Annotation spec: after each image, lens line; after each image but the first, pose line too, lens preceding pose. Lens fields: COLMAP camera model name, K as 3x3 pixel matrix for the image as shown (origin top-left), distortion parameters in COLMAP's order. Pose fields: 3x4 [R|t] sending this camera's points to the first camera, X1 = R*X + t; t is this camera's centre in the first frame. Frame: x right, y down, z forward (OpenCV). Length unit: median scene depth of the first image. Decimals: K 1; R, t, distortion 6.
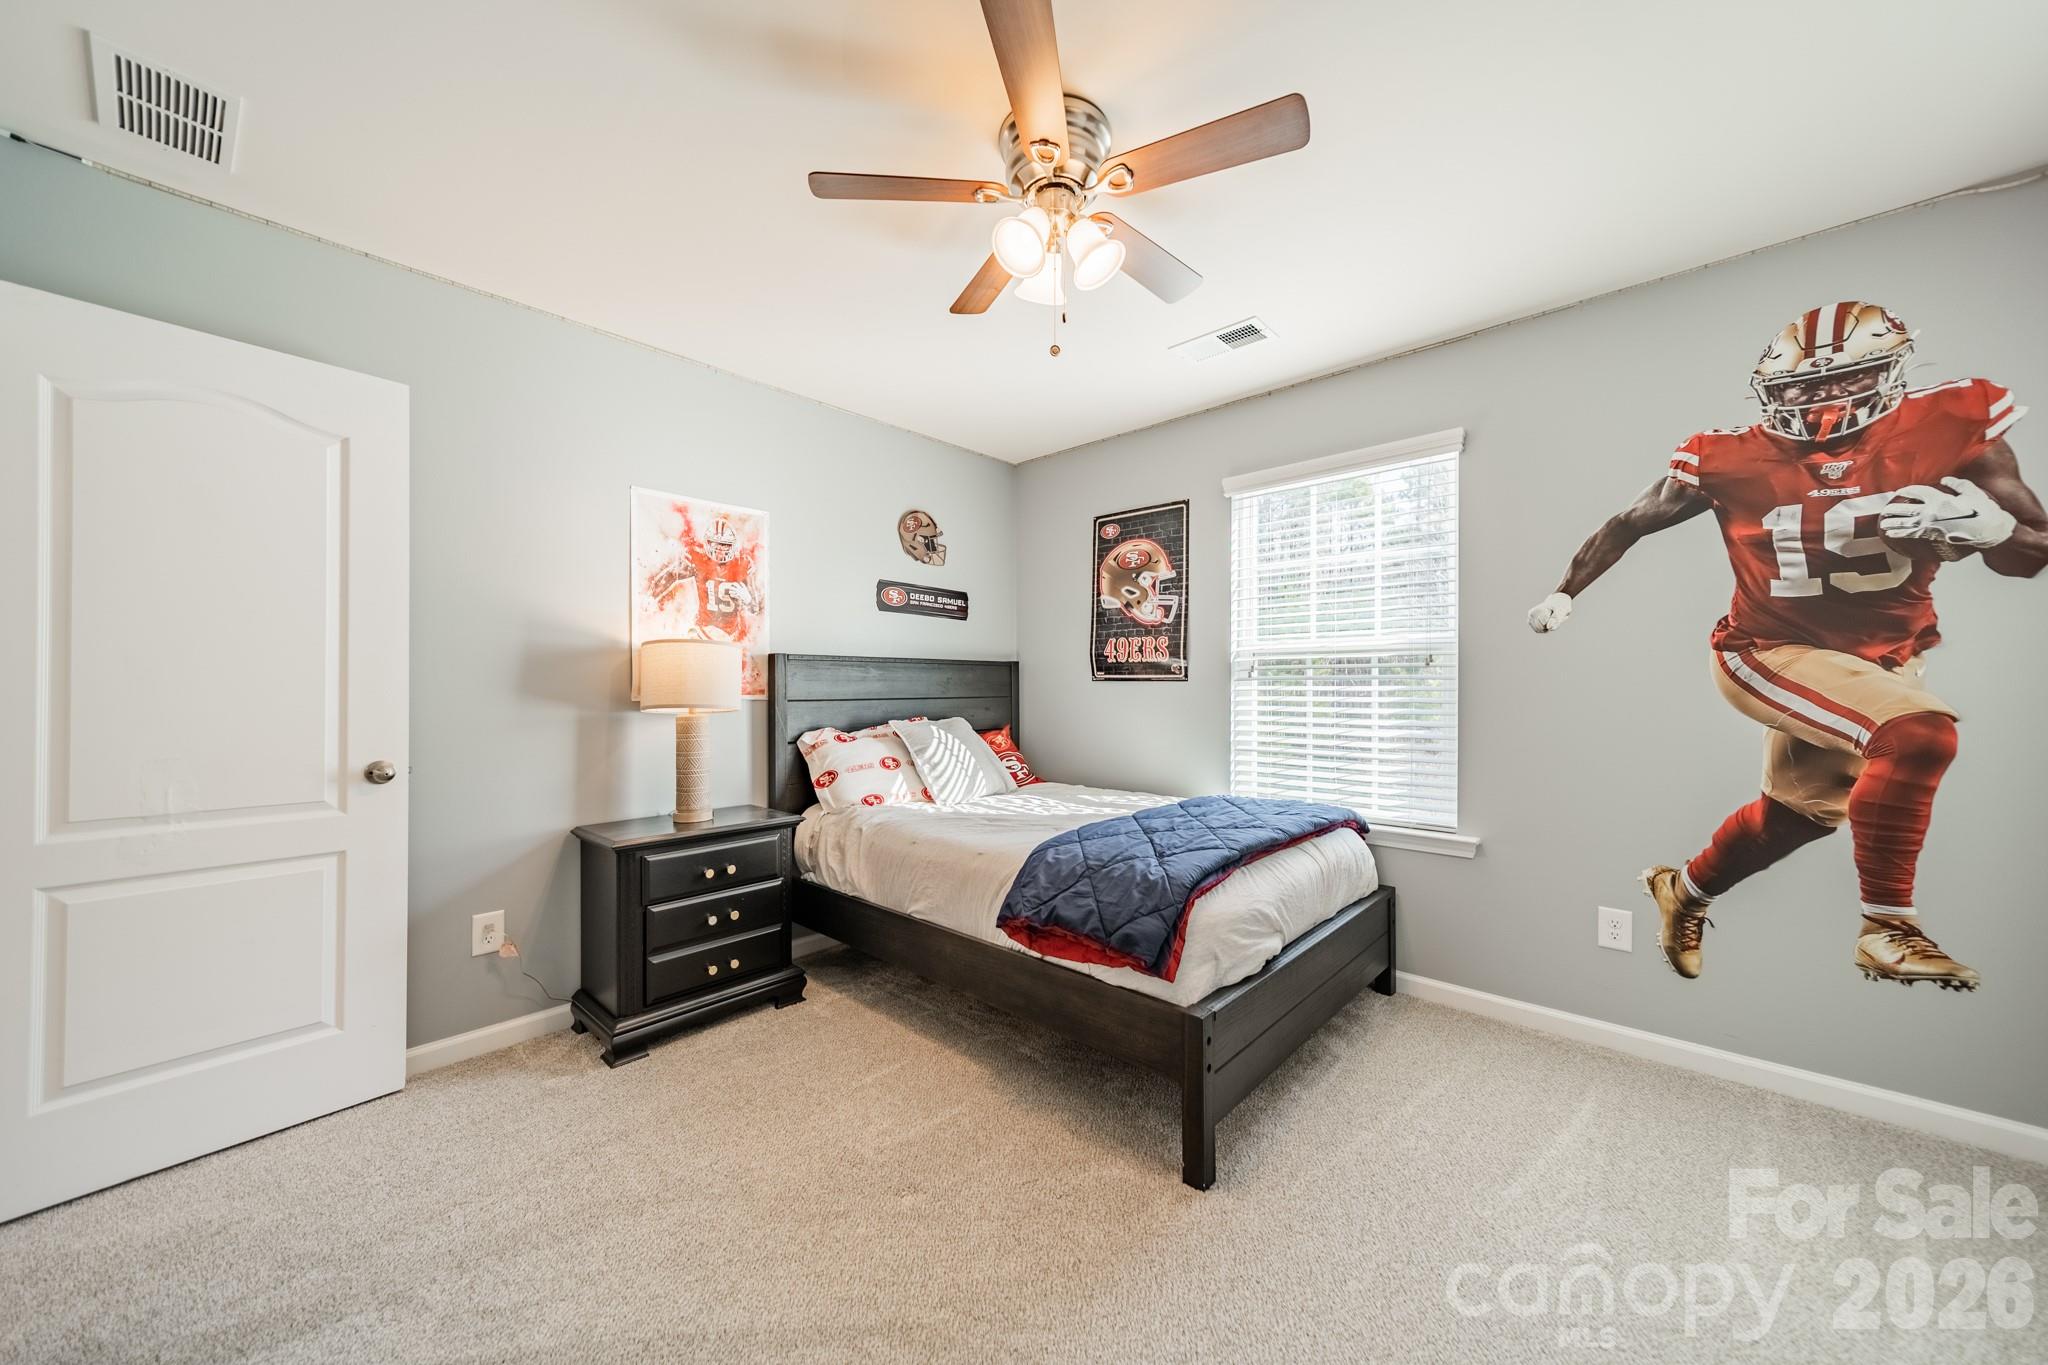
lens RADIAL K [[722.7, 0, 1028.0], [0, 722.7, 673.6], [0, 0, 1]] dist [0.007327, -0.000288]
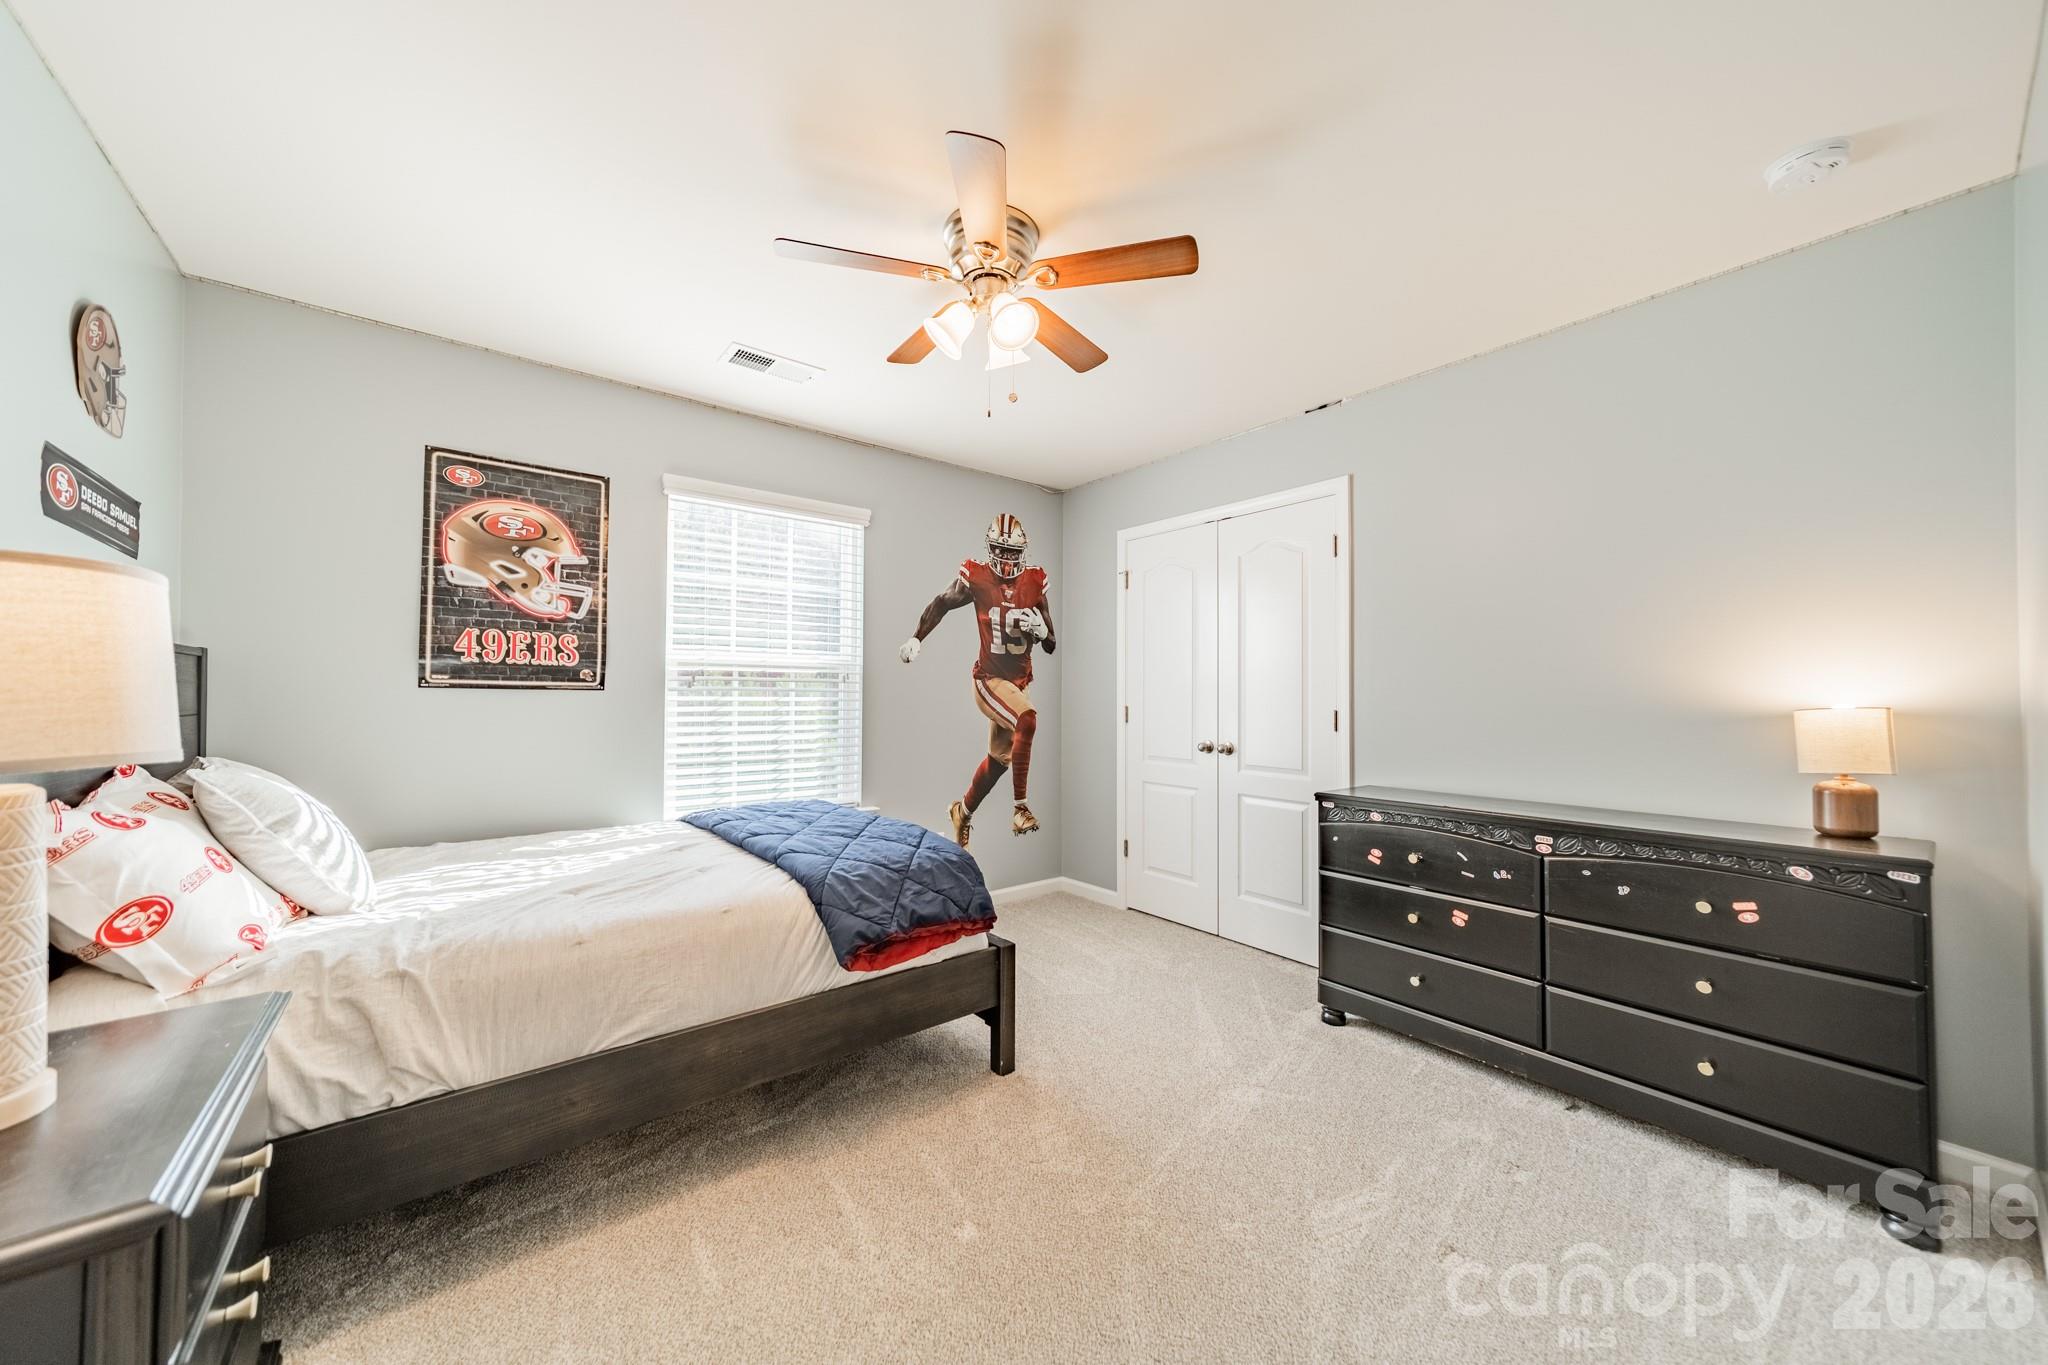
lens RADIAL K [[722.7, 0, 1024.4], [0, 722.7, 670.5], [0, 0, 1]] dist [0.007327, -0.000288]
pose [[0.153840, 0.036359, 0.987427, -0.821965], [-0.025351, 0.999139, -0.032841, 0.003778], [-0.987771, -0.019980, 0.154629, 0.571755]]
